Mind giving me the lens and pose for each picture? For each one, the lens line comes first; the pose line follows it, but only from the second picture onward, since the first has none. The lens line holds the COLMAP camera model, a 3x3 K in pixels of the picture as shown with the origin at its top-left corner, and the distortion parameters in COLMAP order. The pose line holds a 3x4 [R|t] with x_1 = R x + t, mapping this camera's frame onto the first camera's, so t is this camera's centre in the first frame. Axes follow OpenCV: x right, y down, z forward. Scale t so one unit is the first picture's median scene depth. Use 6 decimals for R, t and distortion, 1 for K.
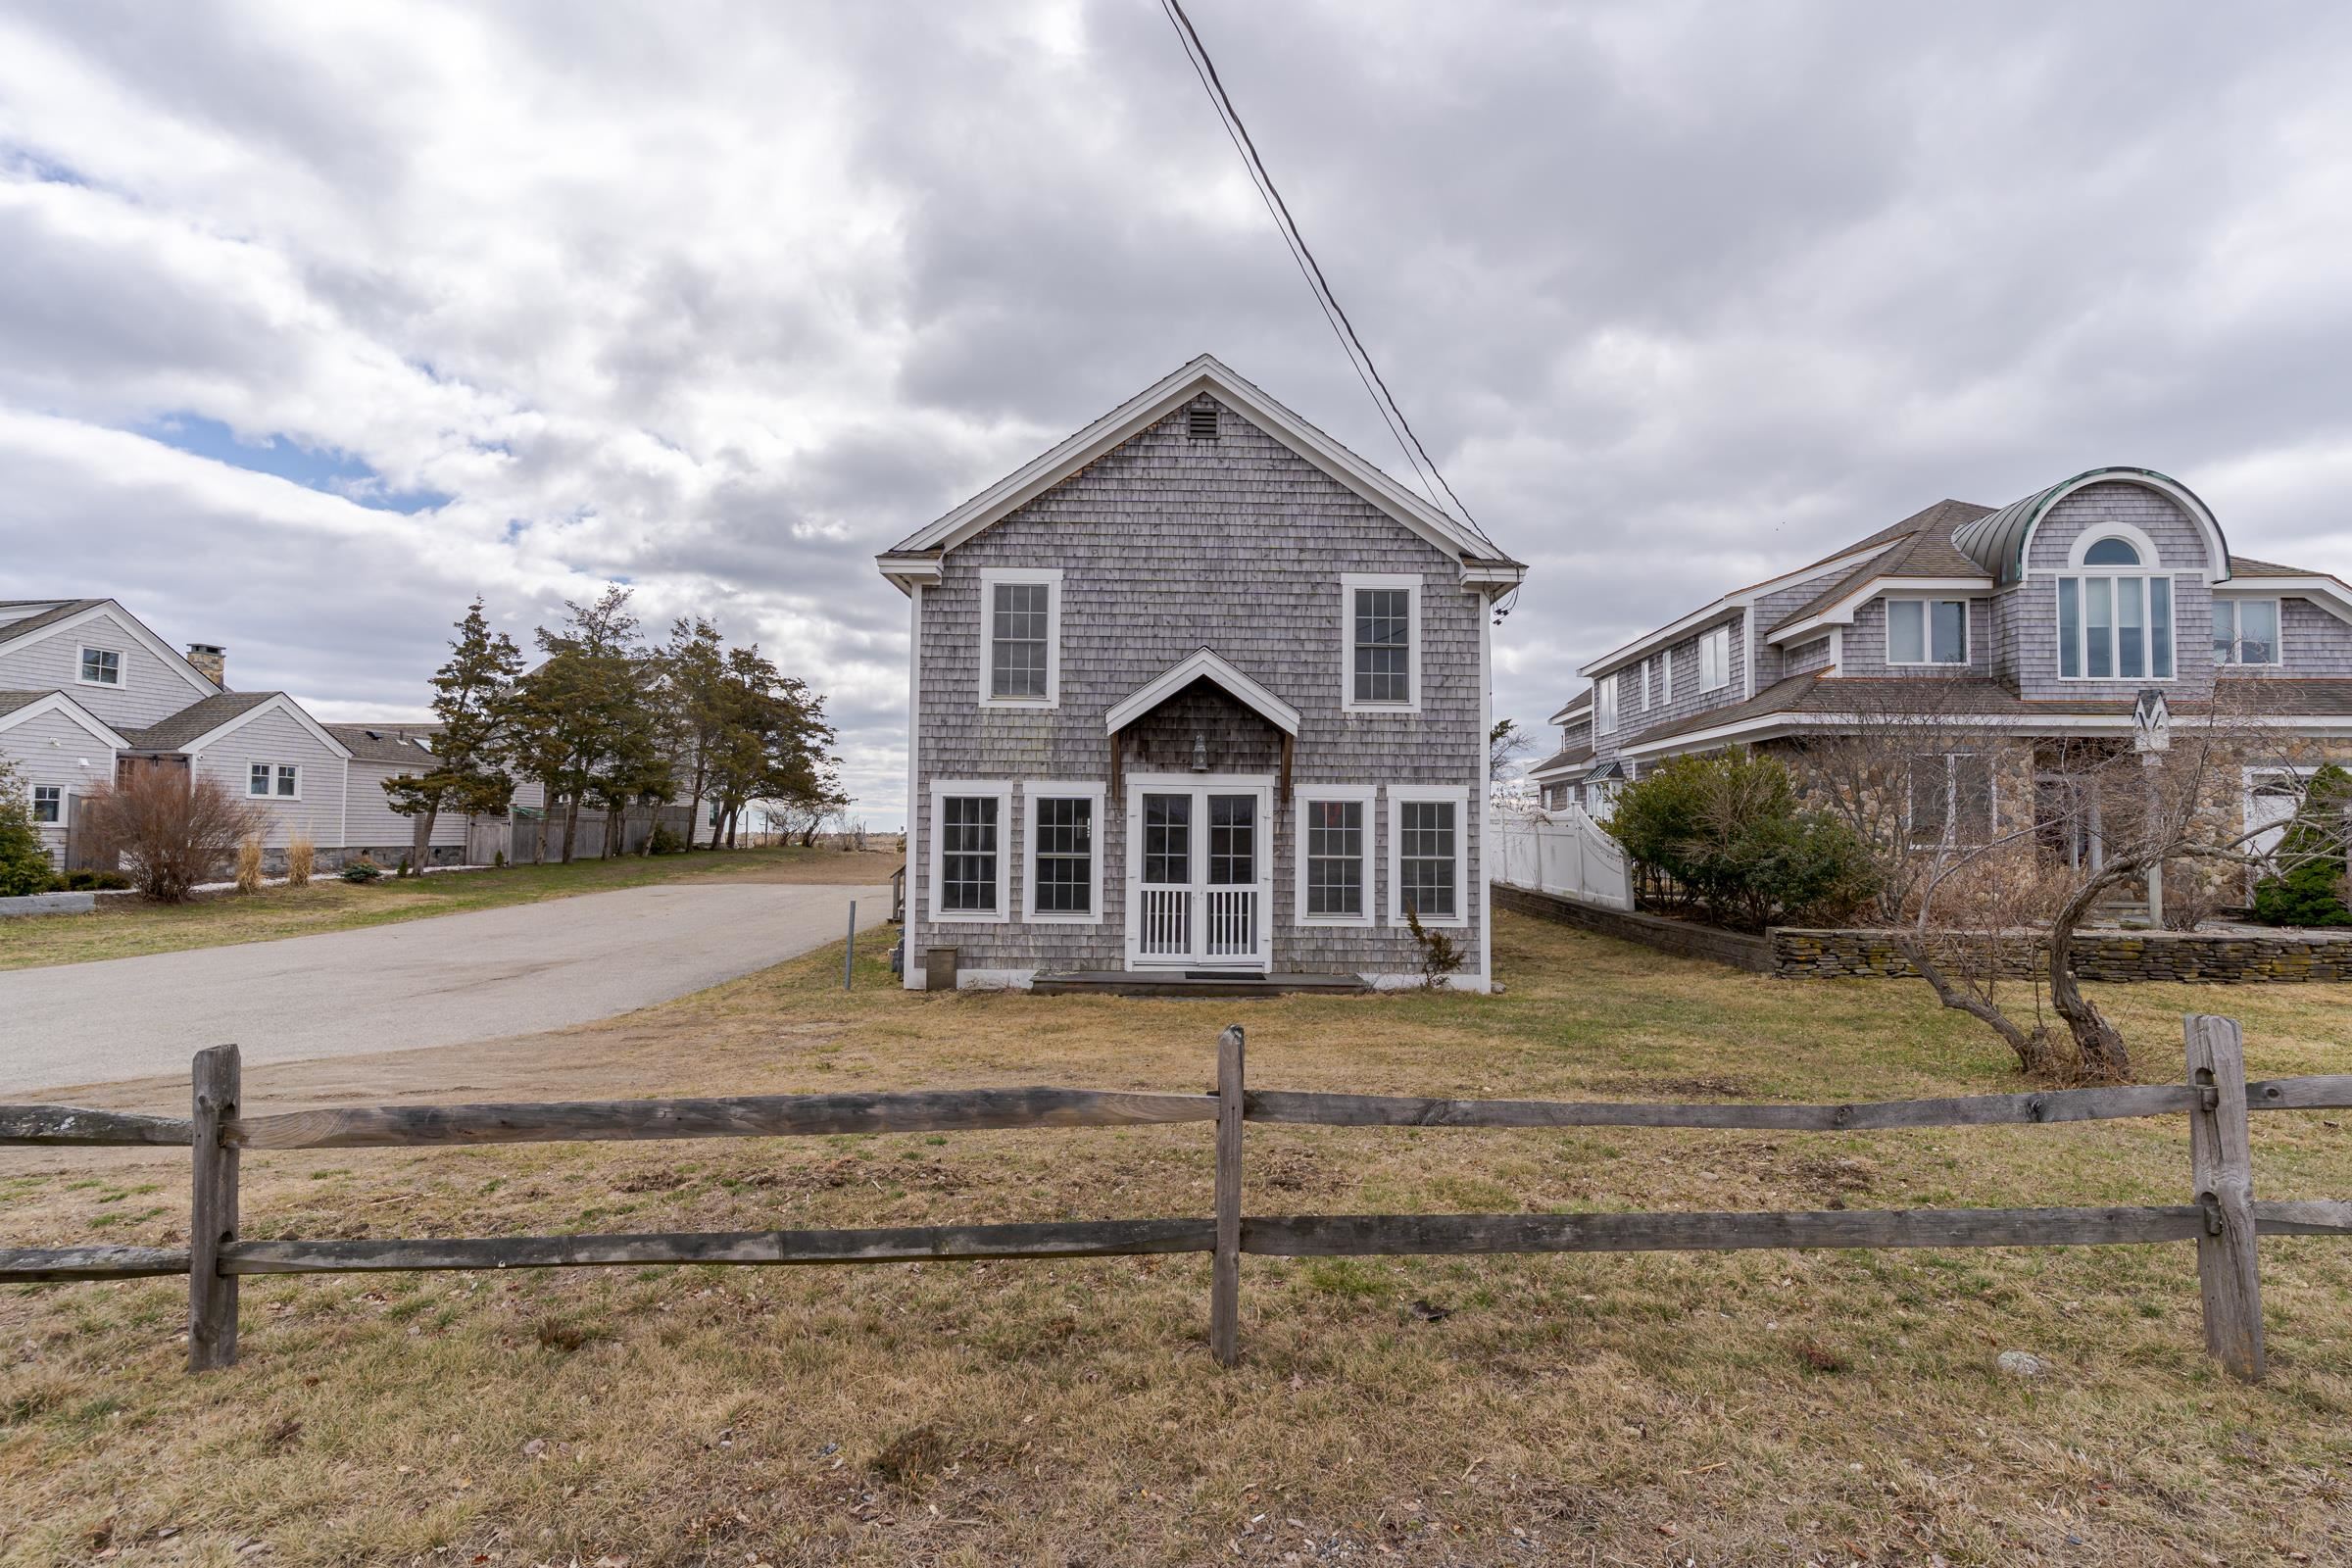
lens RADIAL K [[1130.7, 0, 1176.6], [0, 1130.7, 783.7], [0, 0, 1]] dist [0.009760, -0.001797]
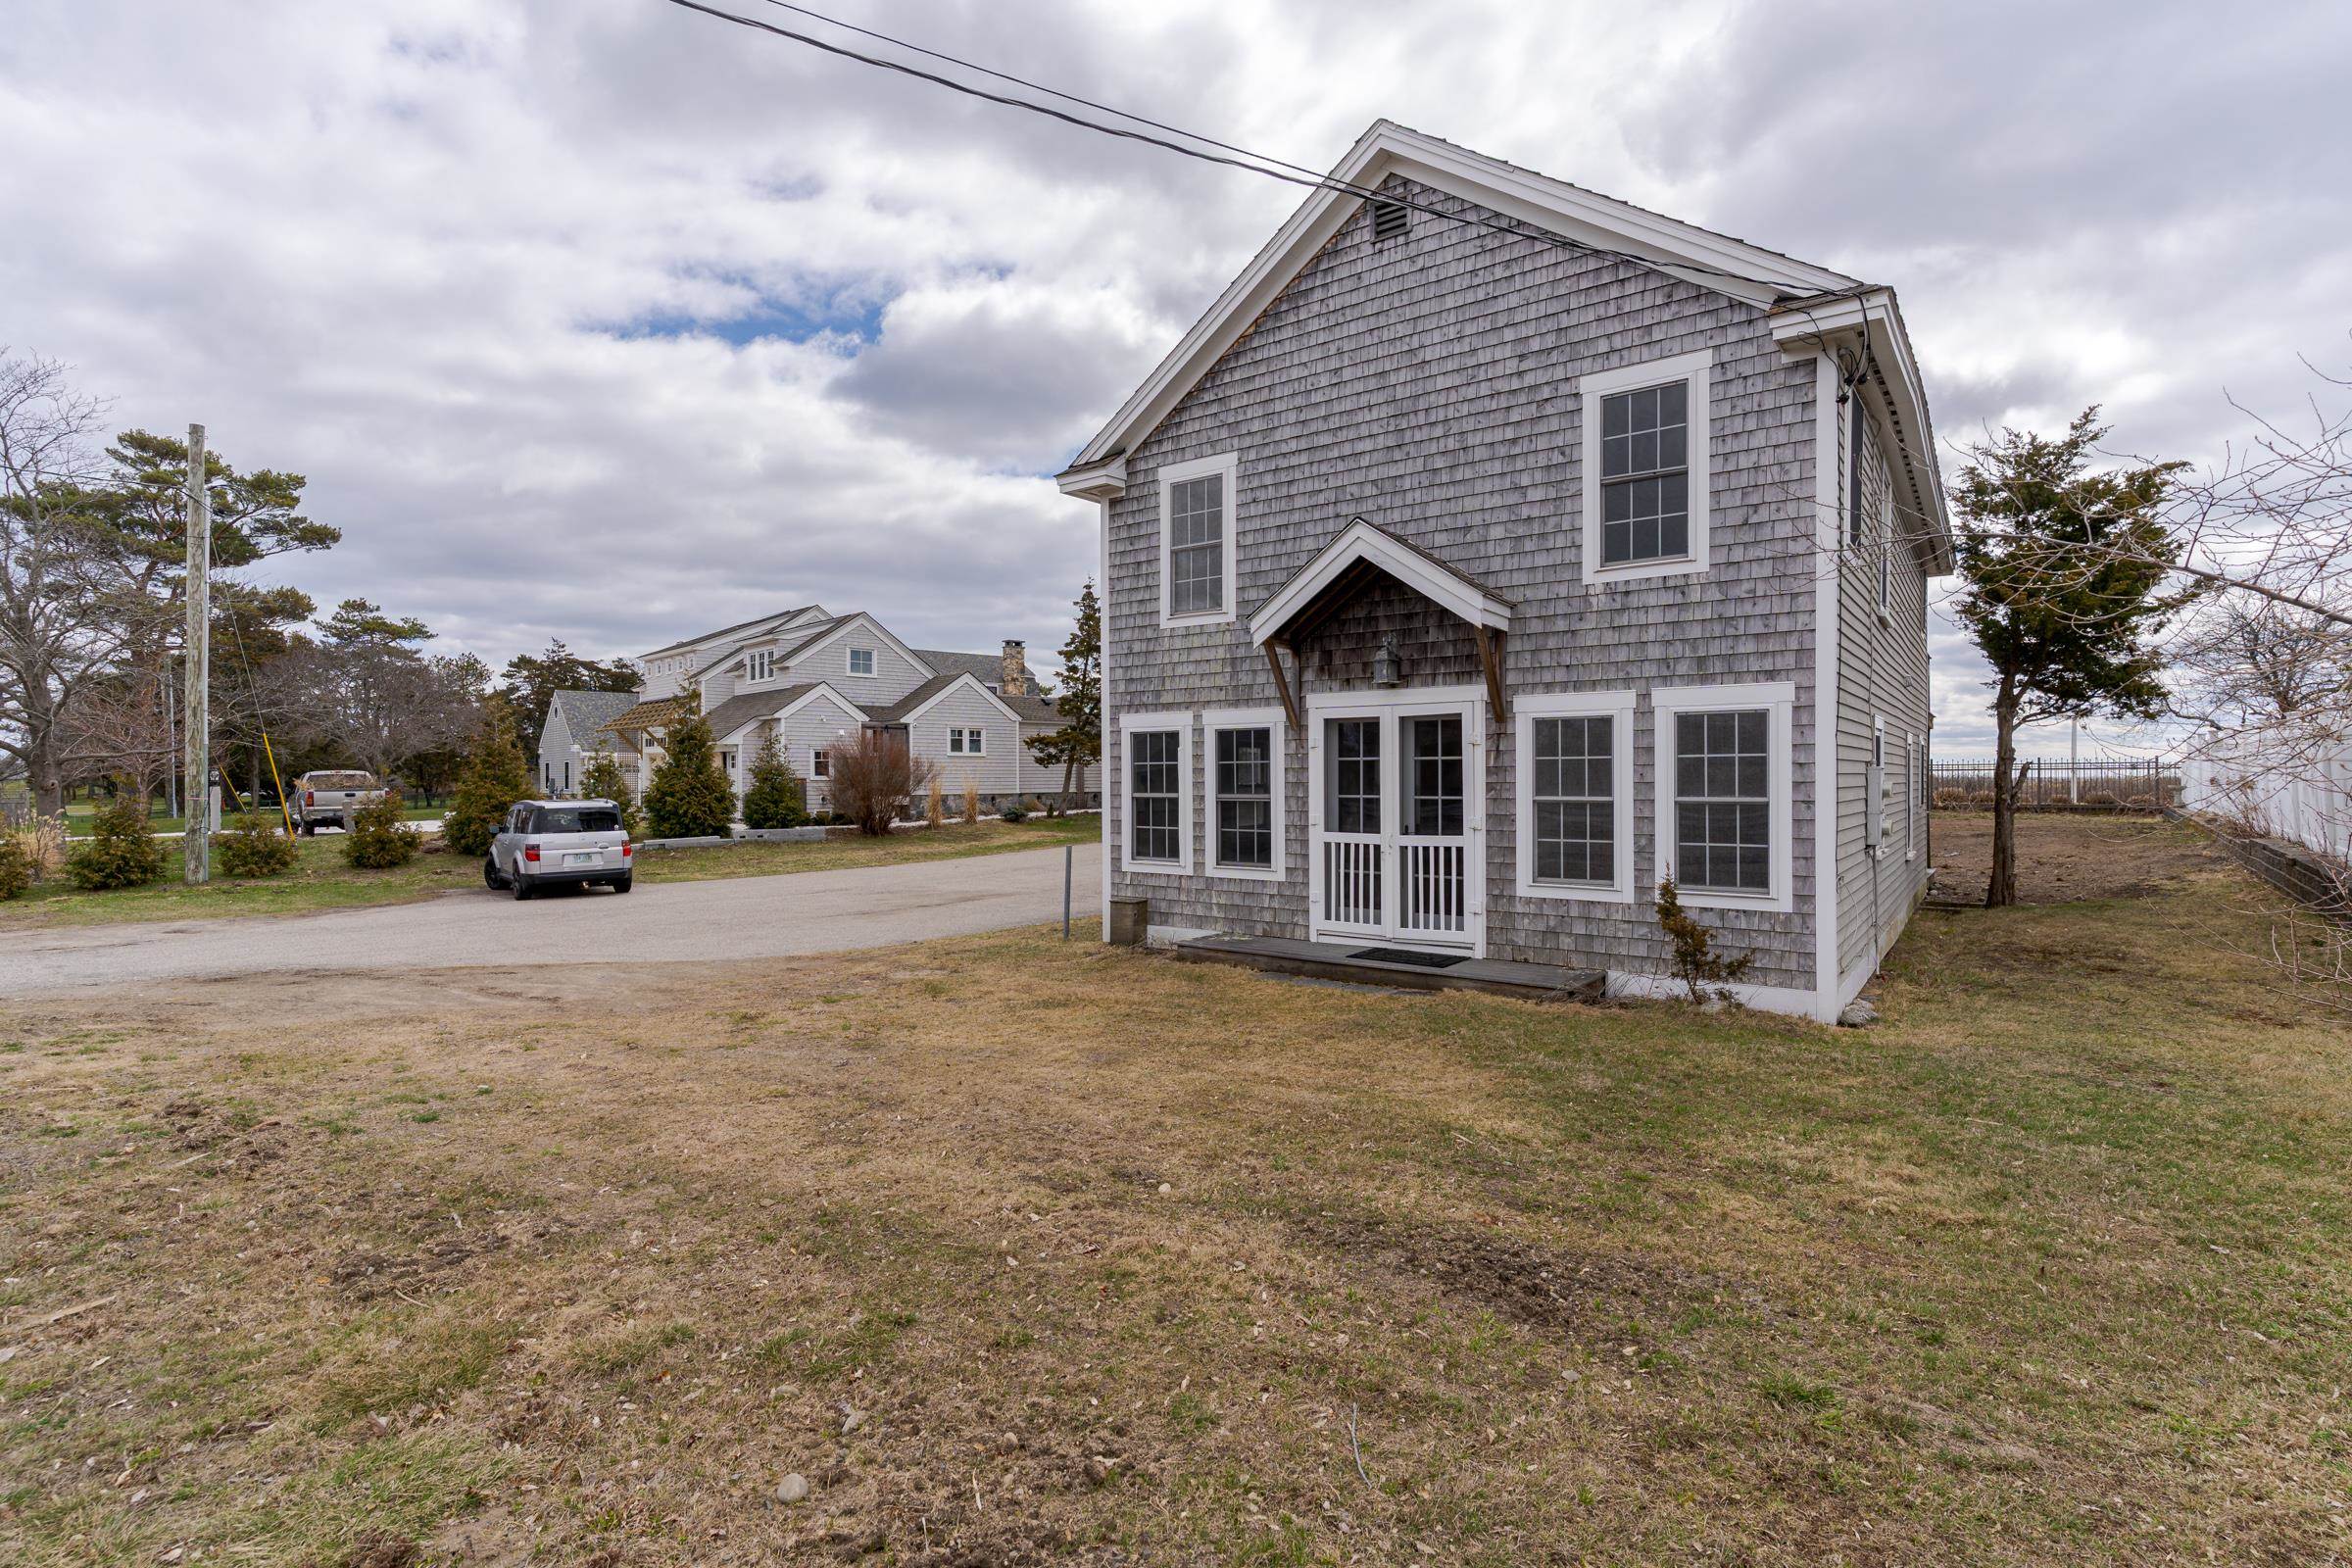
lens RADIAL K [[1130.7, 0, 1175.3], [0, 1130.7, 782.0], [0, 0, 1]] dist [0.009760, -0.001797]
pose [[0.785376, -0.011402, -0.618914, 0.372809], [0.040373, 0.998645, 0.032834, 0.022383], [0.617701, -0.050775, 0.784772, 0.312834]]
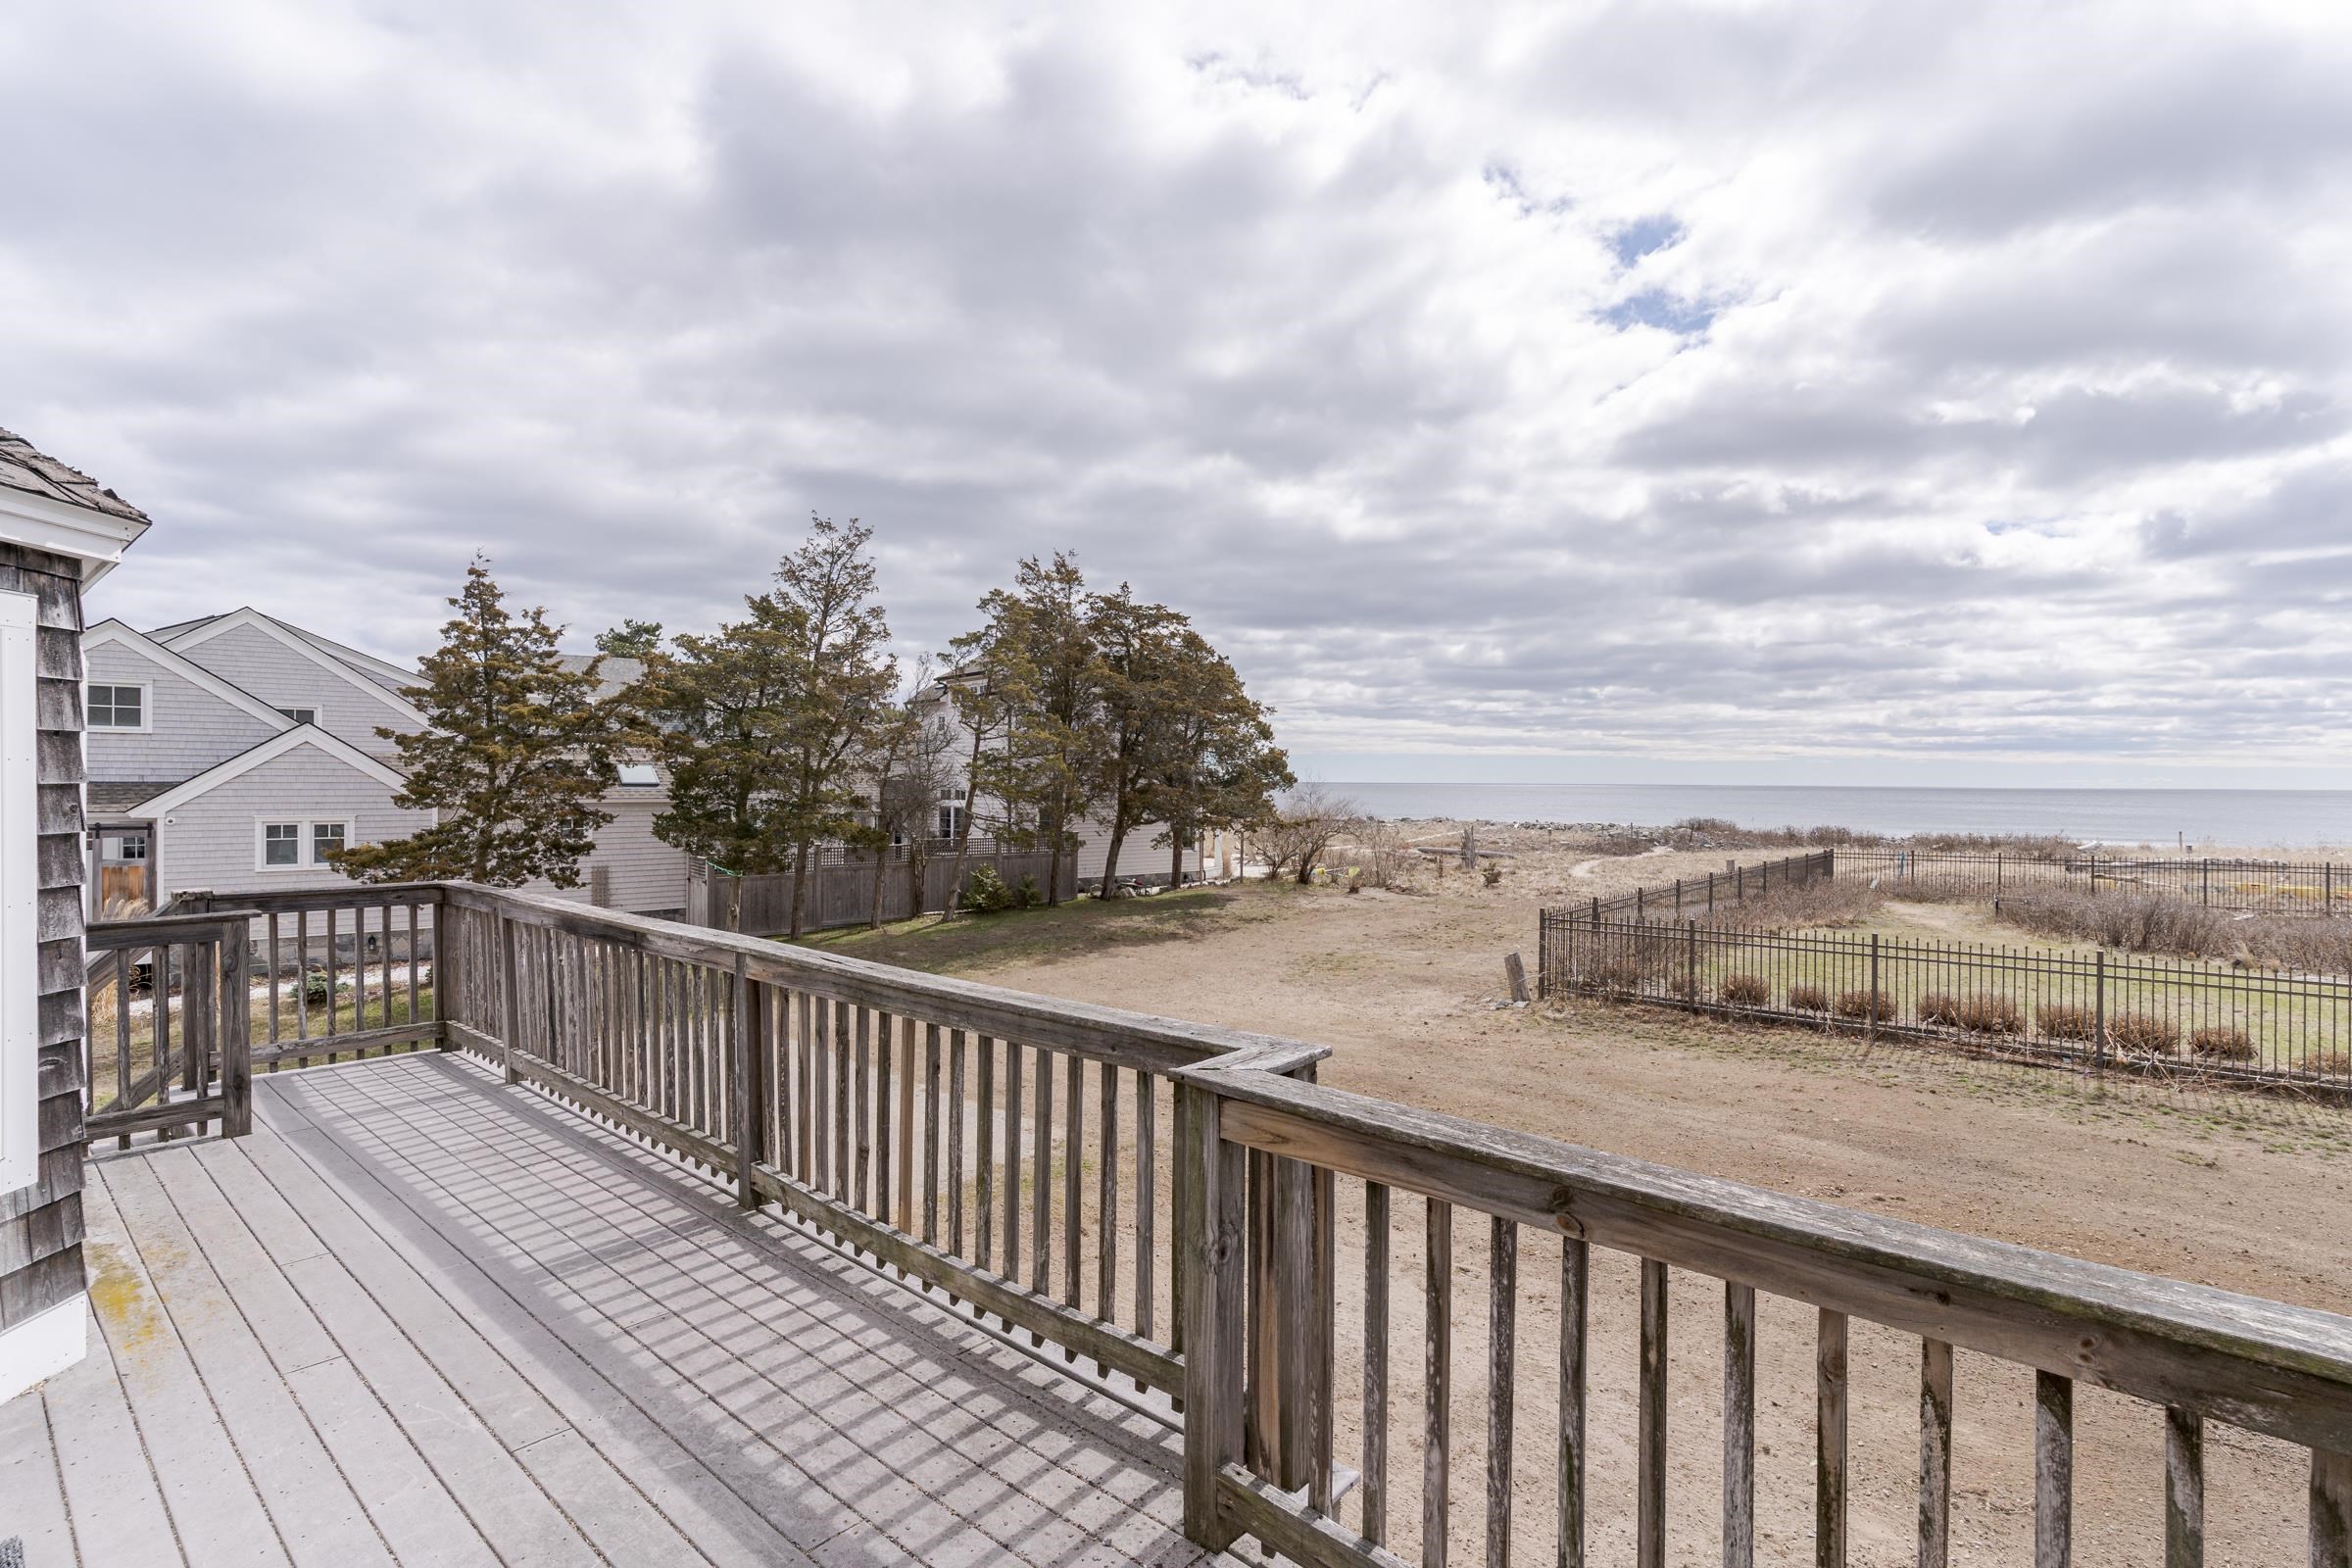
lens RADIAL K [[1130.7, 0, 1178.0], [0, 1130.7, 787.8], [0, 0, 1]] dist [0.009760, -0.001797]
pose [[0.732034, 0.003530, -0.681258, 0.246958], [0.030916, 0.998784, 0.038395, -0.107699], [0.680566, -0.049168, 0.731035, 1.811216]]
